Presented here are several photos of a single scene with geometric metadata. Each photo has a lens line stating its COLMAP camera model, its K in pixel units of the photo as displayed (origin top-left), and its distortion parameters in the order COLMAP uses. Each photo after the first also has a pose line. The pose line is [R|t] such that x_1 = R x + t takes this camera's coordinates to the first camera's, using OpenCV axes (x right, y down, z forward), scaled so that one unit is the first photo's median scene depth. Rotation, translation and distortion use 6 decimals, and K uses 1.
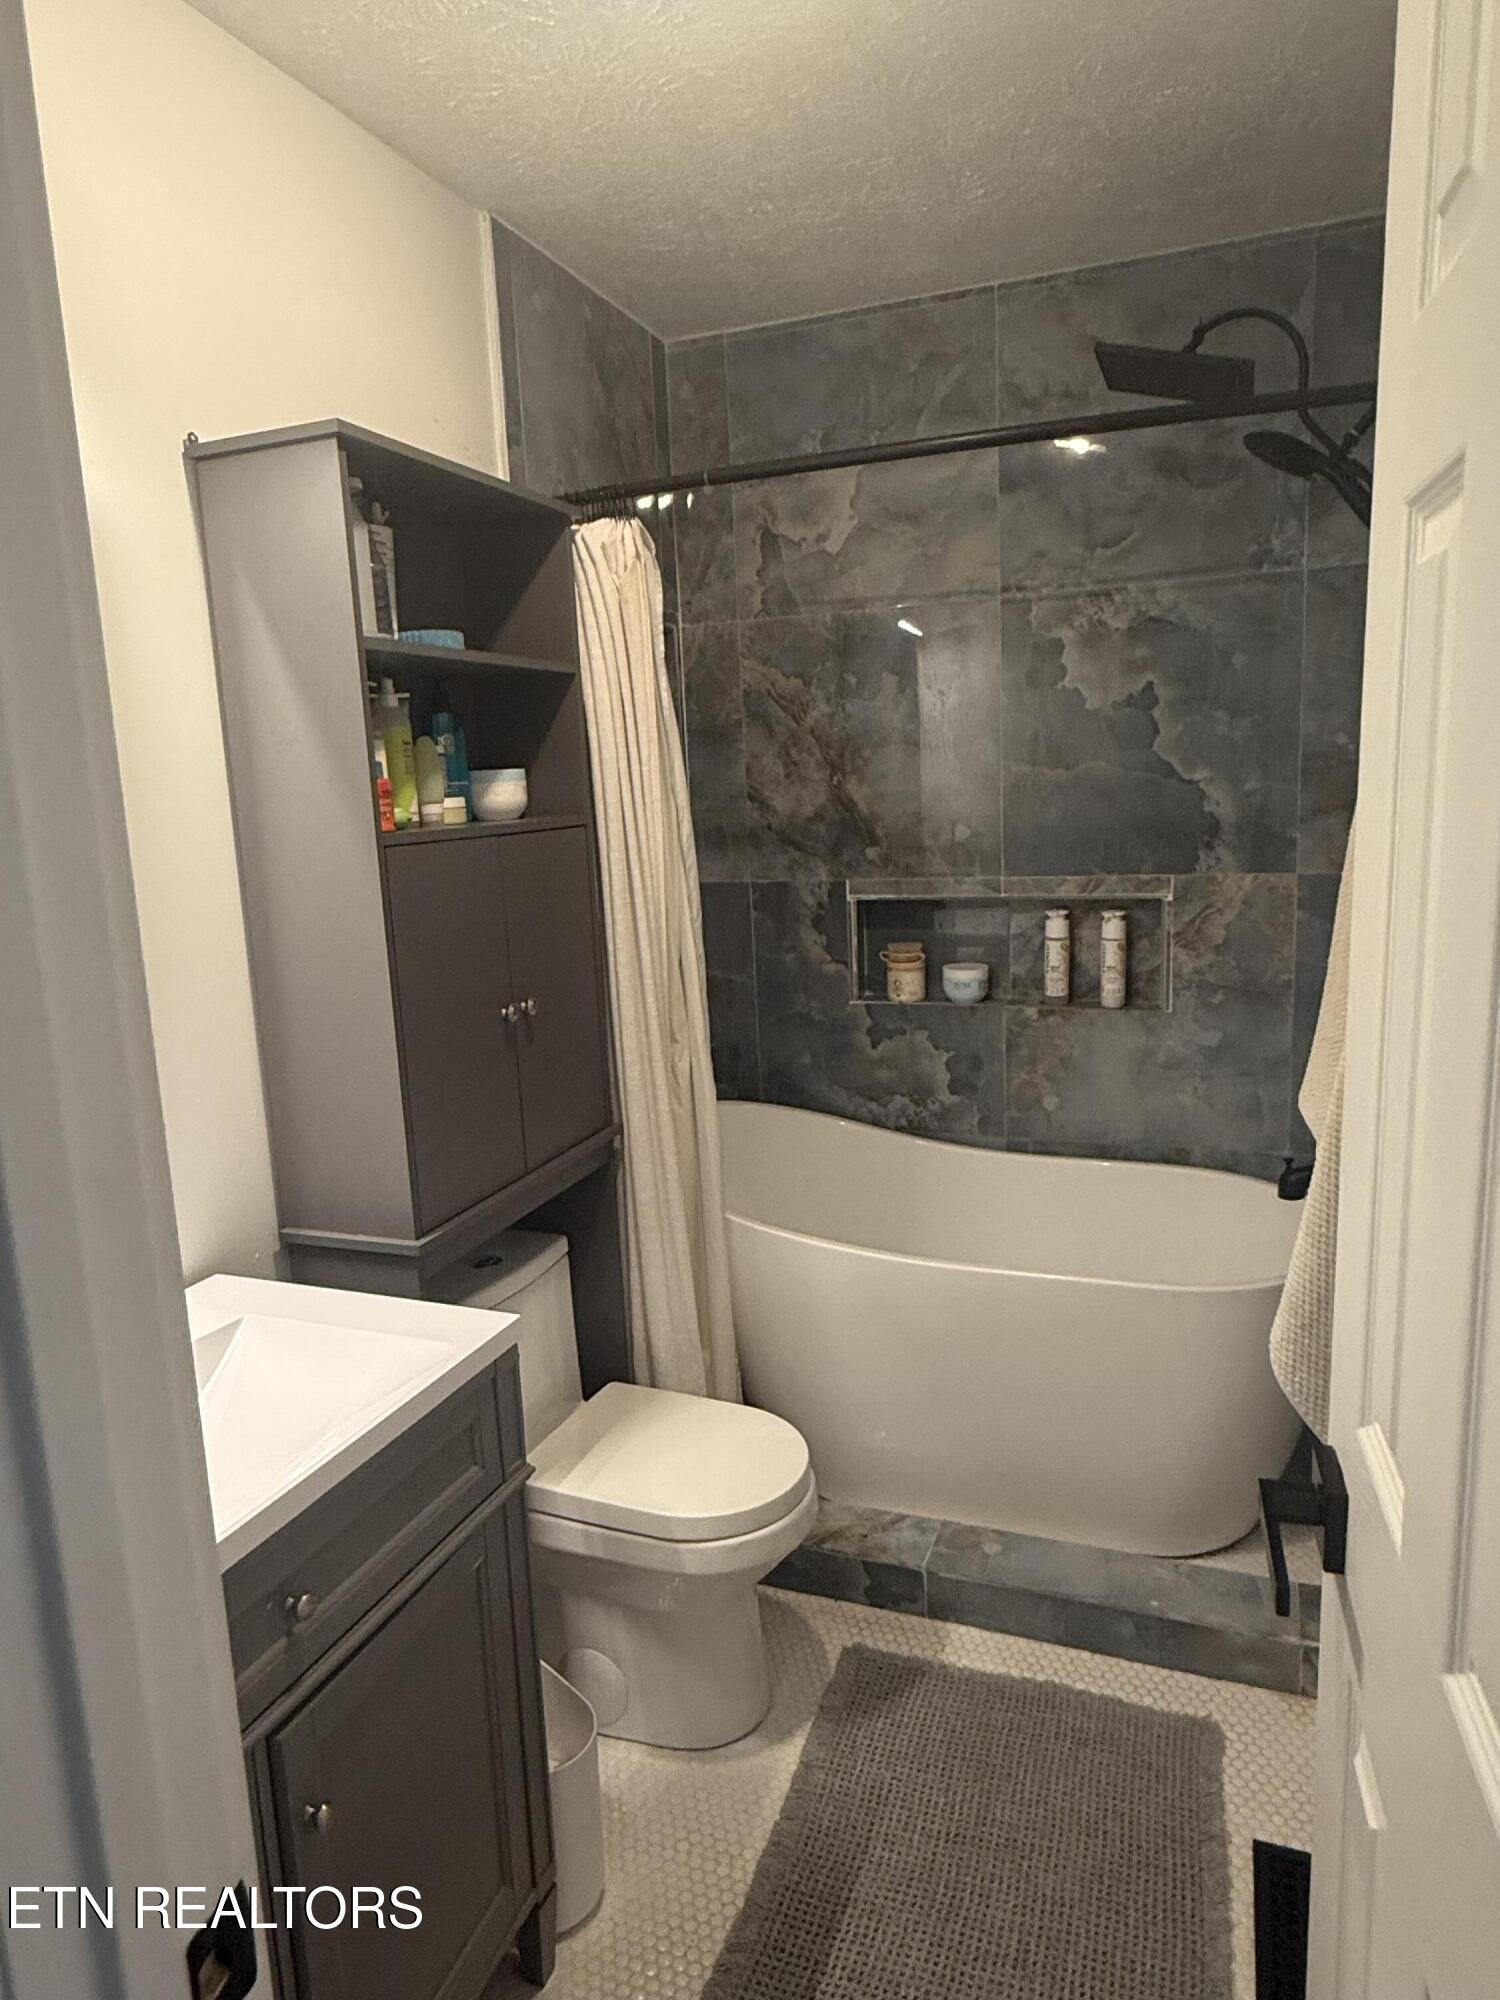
lens RADIAL K [[1268.5, 0, 750.0], [0, 1268.5, 1000.0], [0, 0, 1]] dist [-0.000682, -0.000659]
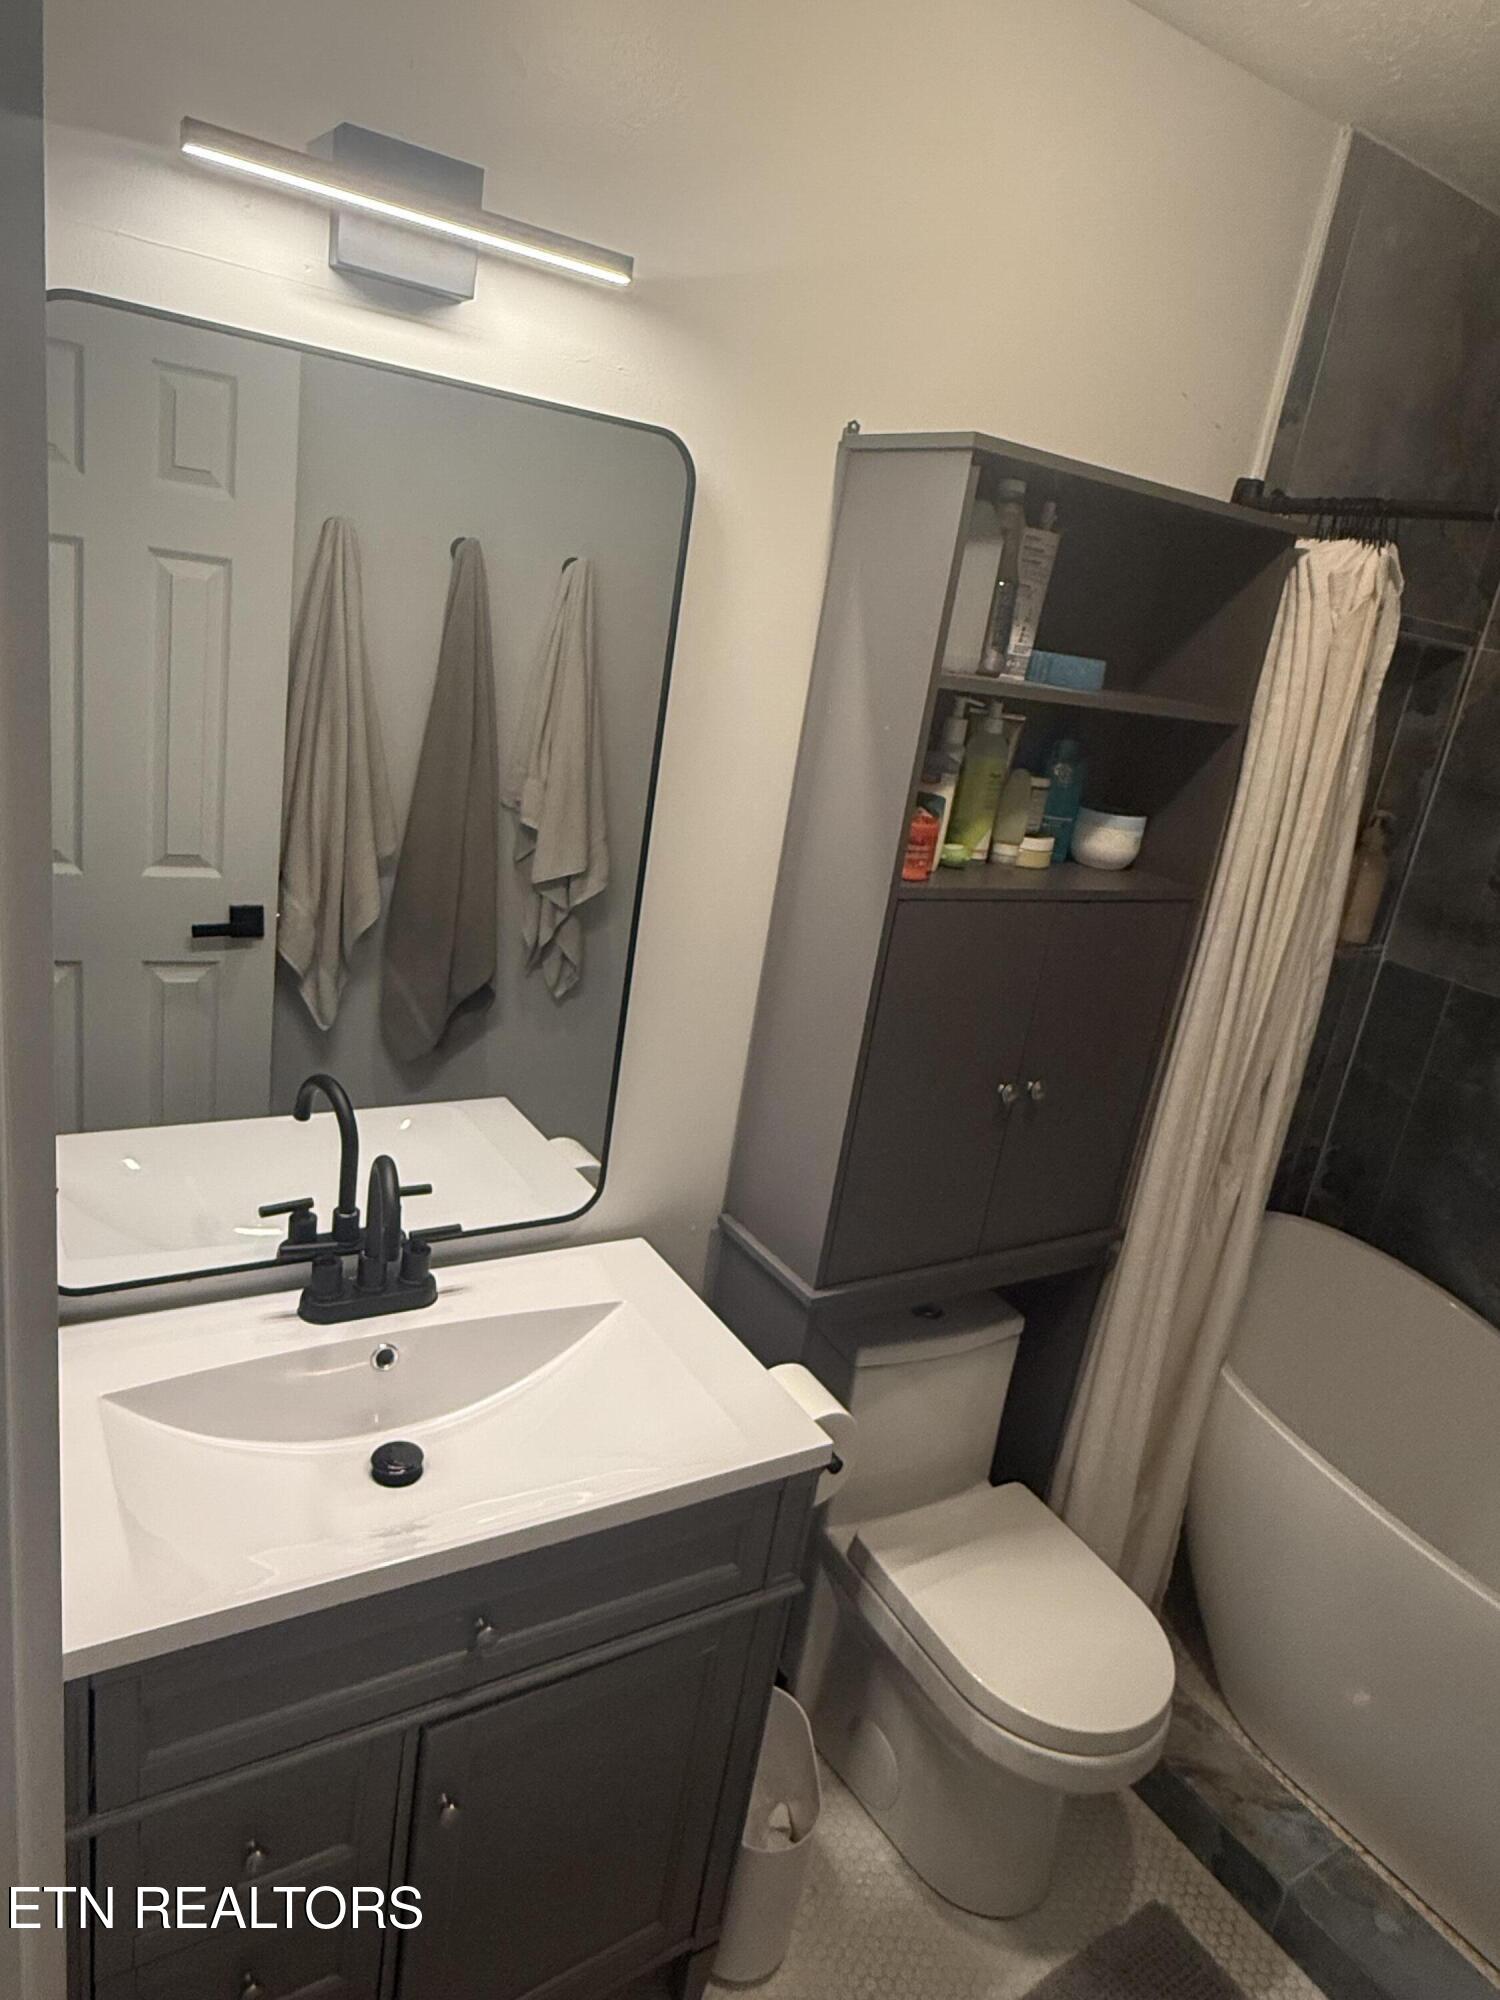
lens RADIAL K [[1268.5, 0, 750.0], [0, 1268.5, 1000.0], [0, 0, 1]] dist [-0.000682, -0.000659]
pose [[0.783996, 0.338514, -0.520345, 0.095914], [-0.285040, 0.940948, 0.182674, -0.137500], [0.551455, 0.005103, 0.834189, 0.123611]]
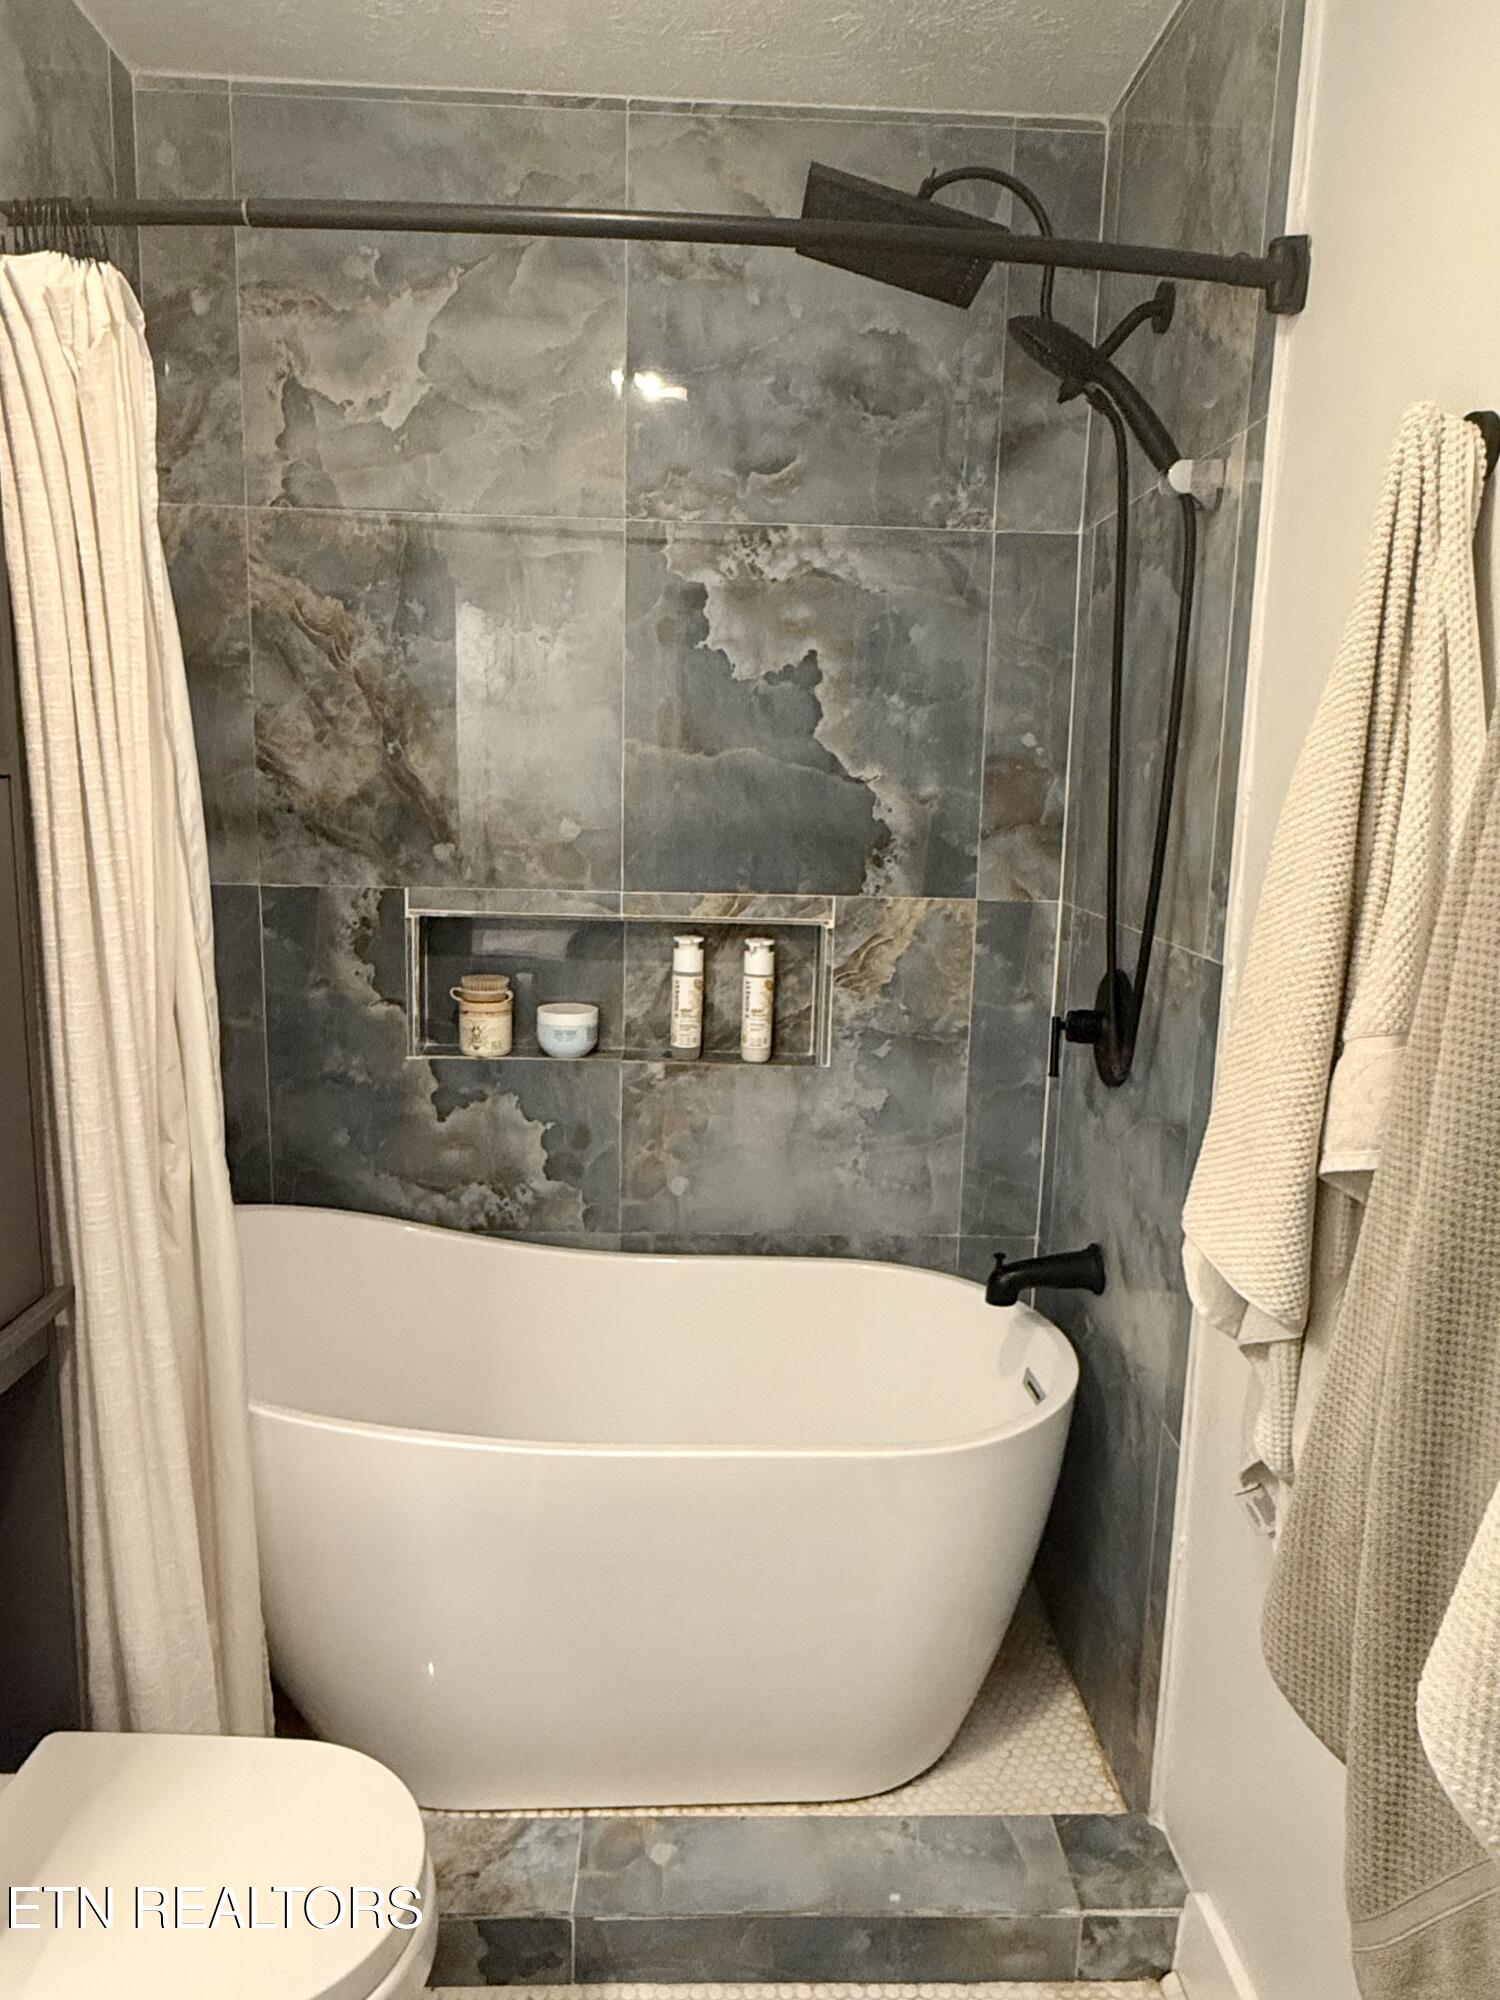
lens RADIAL K [[1336.7, 0, 751.7], [0, 1336.7, 993.7], [0, 0, 1]] dist [0.001024, -0.002628]
pose [[0.917320, 0.003857, 0.398131, -0.058268], [0.004127, 0.999807, -0.019195, -0.025245], [-0.398129, 0.019251, 0.917128, 0.297627]]
